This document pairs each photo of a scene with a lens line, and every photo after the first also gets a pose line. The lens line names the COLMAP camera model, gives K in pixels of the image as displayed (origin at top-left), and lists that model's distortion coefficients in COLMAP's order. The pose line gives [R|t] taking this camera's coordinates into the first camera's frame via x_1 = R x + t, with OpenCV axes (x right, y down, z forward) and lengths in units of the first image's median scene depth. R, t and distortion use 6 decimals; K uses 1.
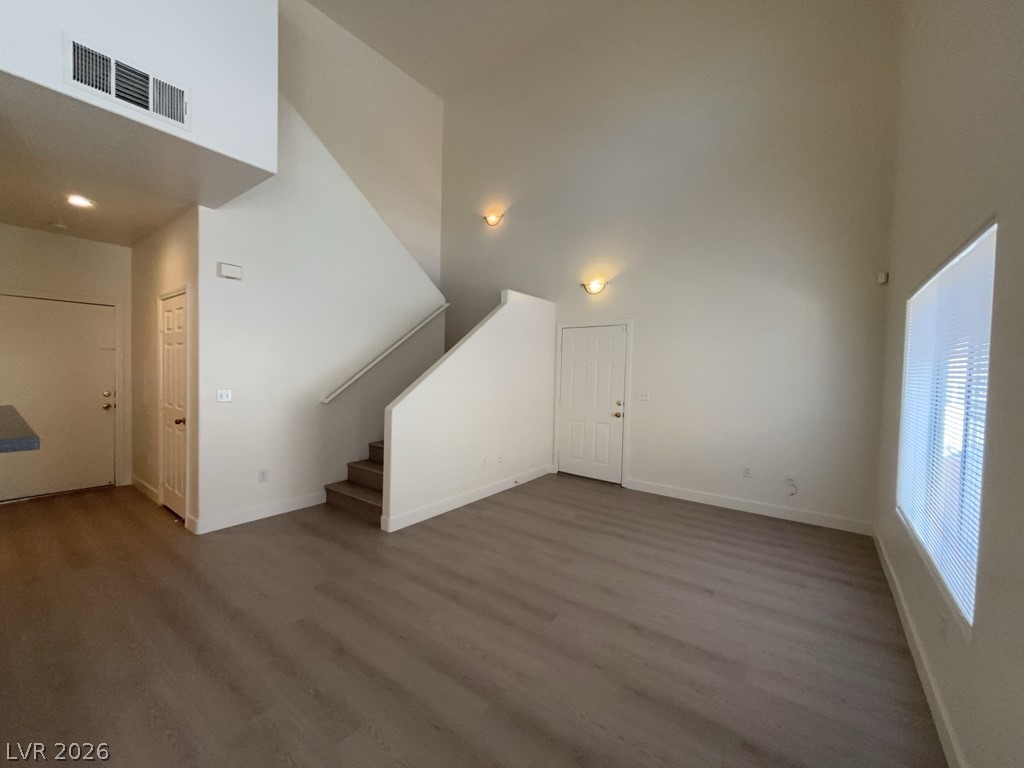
lens RADIAL K [[411.3, 0, 507.5], [0, 411.3, 383.4], [0, 0, 1]] dist [-0.001980, 0.000025]
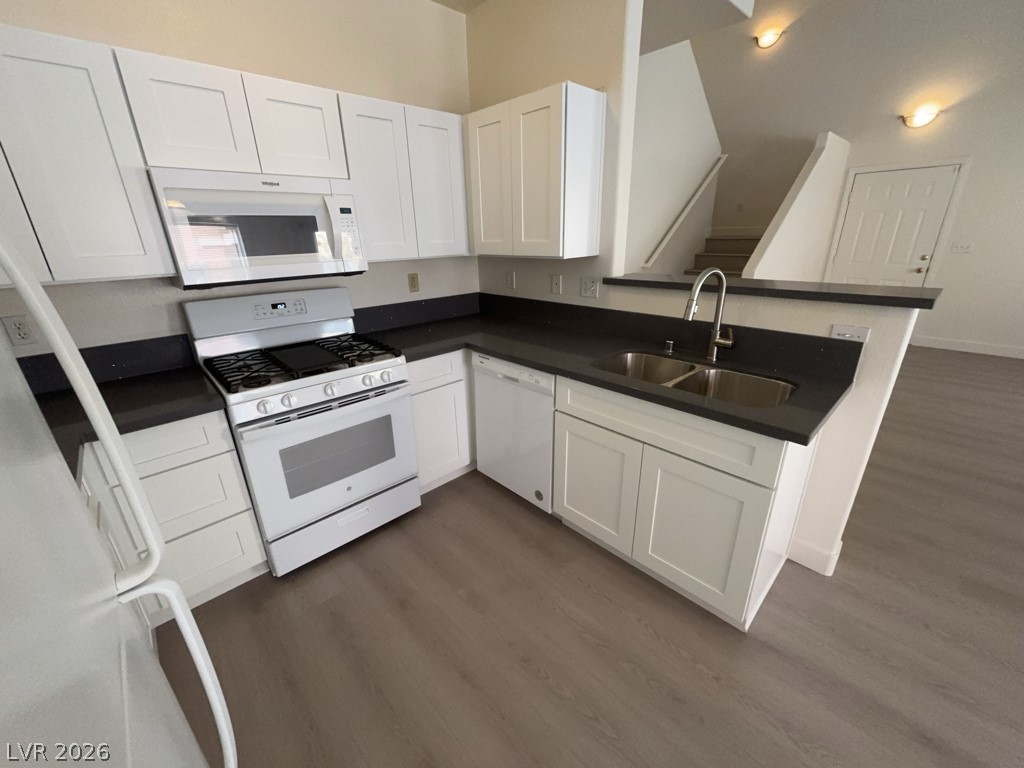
lens RADIAL K [[411.3, 0, 512.8], [0, 411.3, 385.8], [0, 0, 1]] dist [-0.001980, 0.000025]
pose [[0.985057, 0.010580, -0.171901, -0.495302], [0.044451, 0.948678, 0.313104, -0.009234], [0.166392, -0.316067, 0.934032, -0.134673]]
